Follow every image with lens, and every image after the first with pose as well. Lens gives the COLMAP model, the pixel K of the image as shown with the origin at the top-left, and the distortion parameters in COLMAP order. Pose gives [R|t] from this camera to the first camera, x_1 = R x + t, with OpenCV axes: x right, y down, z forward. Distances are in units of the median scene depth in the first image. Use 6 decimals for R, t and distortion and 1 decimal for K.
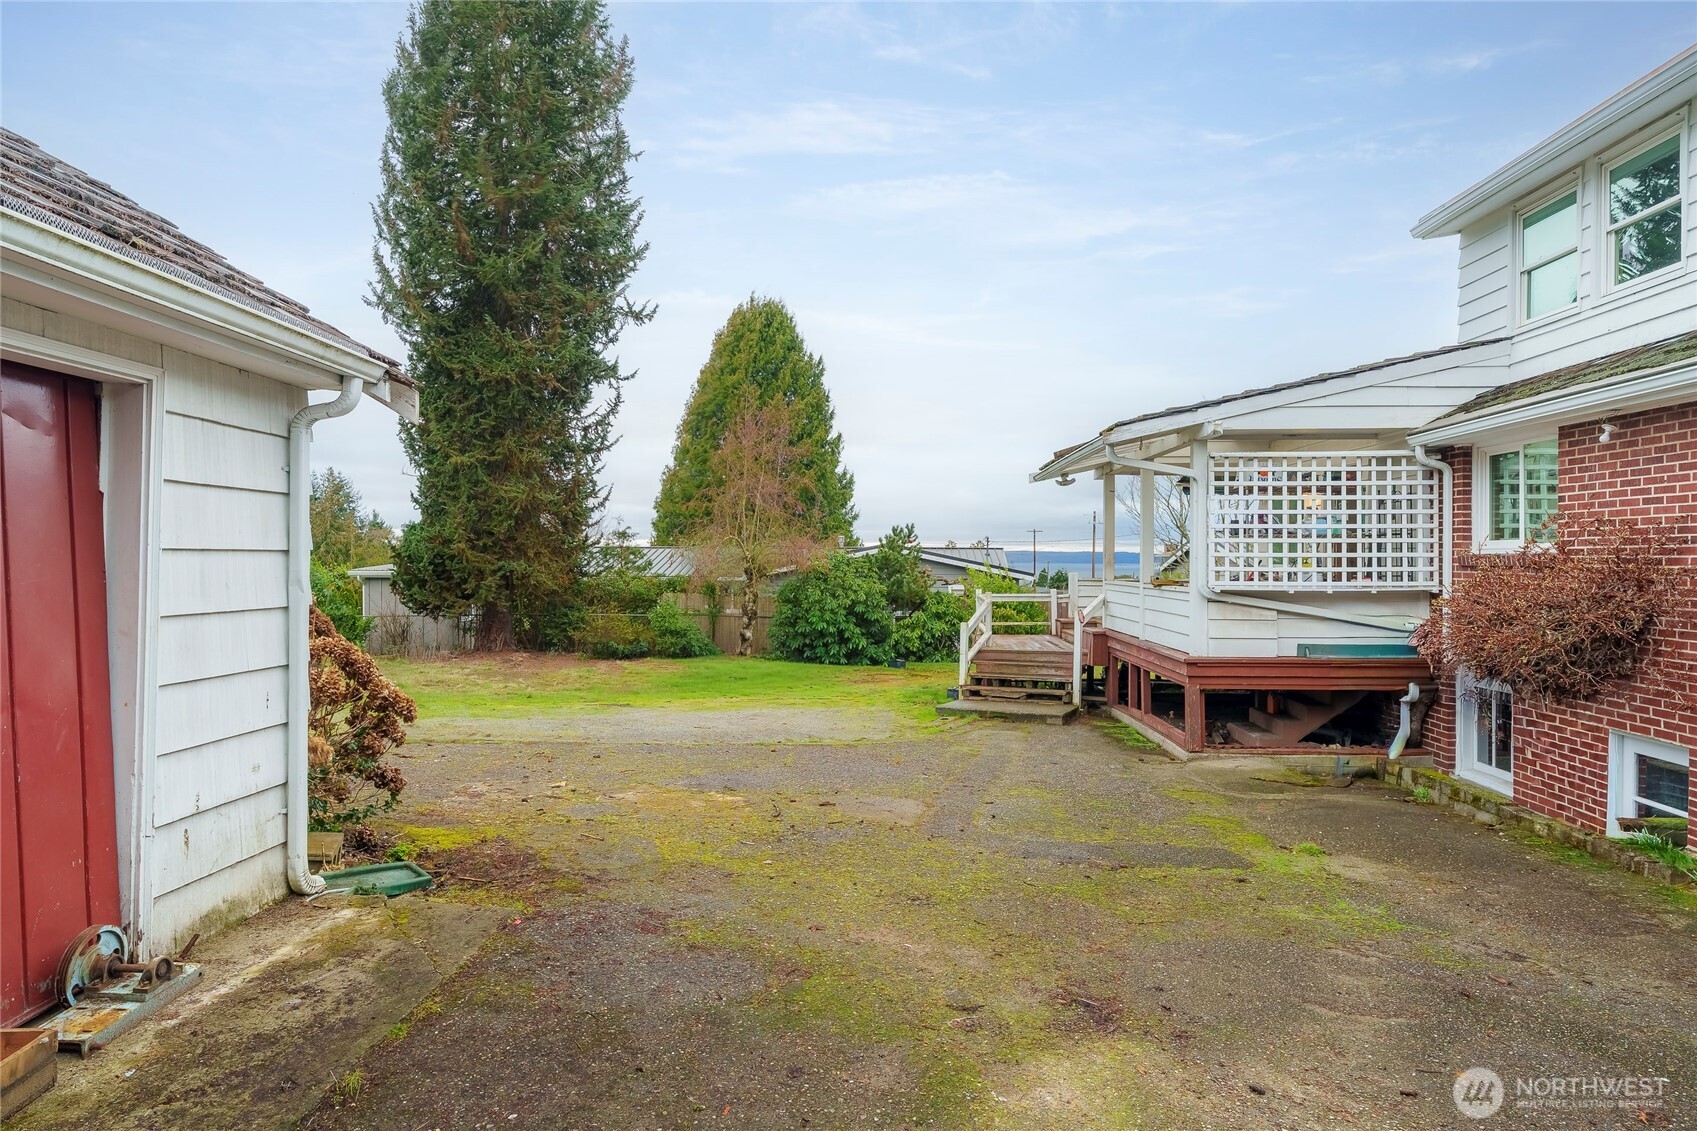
lens RADIAL K [[962.8, 0, 848.5], [0, 962.8, 565.5], [0, 0, 1]] dist [-0.005388, 0.001585]
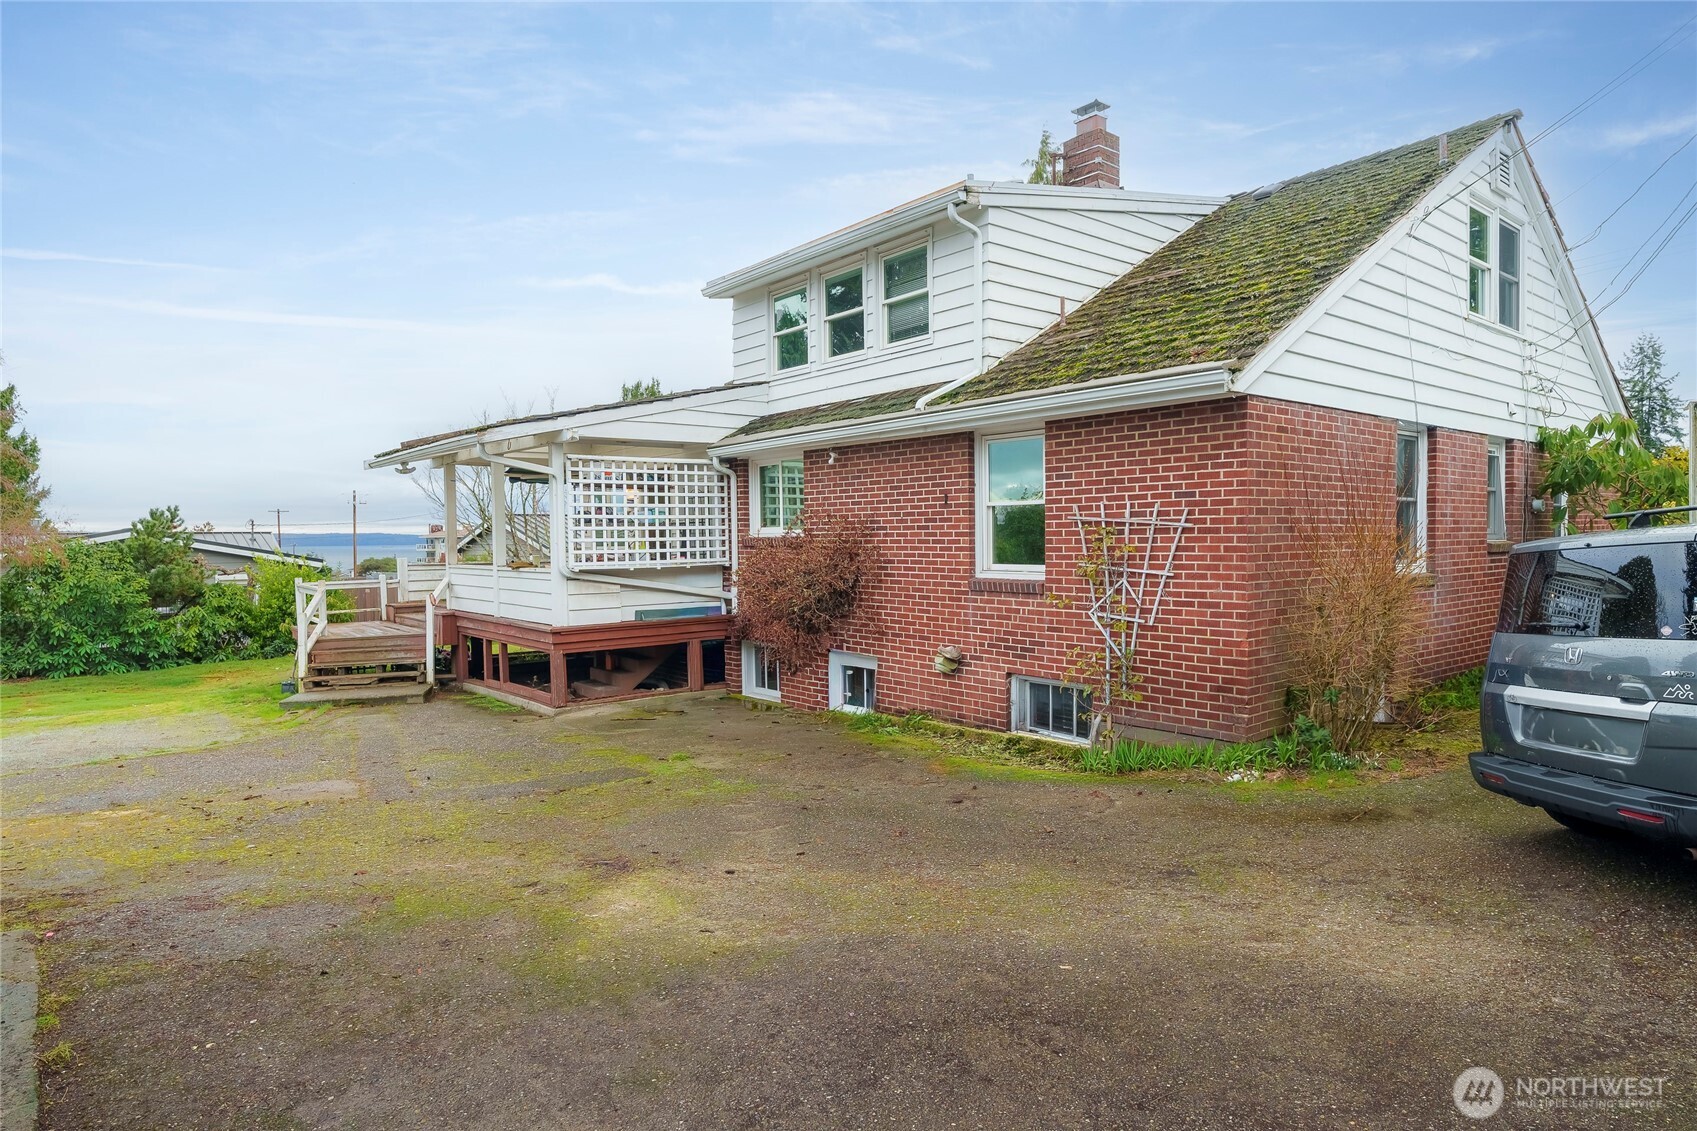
lens RADIAL K [[962.8, 0, 848.5], [0, 962.8, 565.5], [0, 0, 1]] dist [-0.005388, 0.001585]
pose [[0.740773, -0.032631, 0.670962, -0.170261], [0.018634, 0.999433, 0.028032, -0.007190], [-0.671497, -0.008262, 0.740961, -0.117277]]
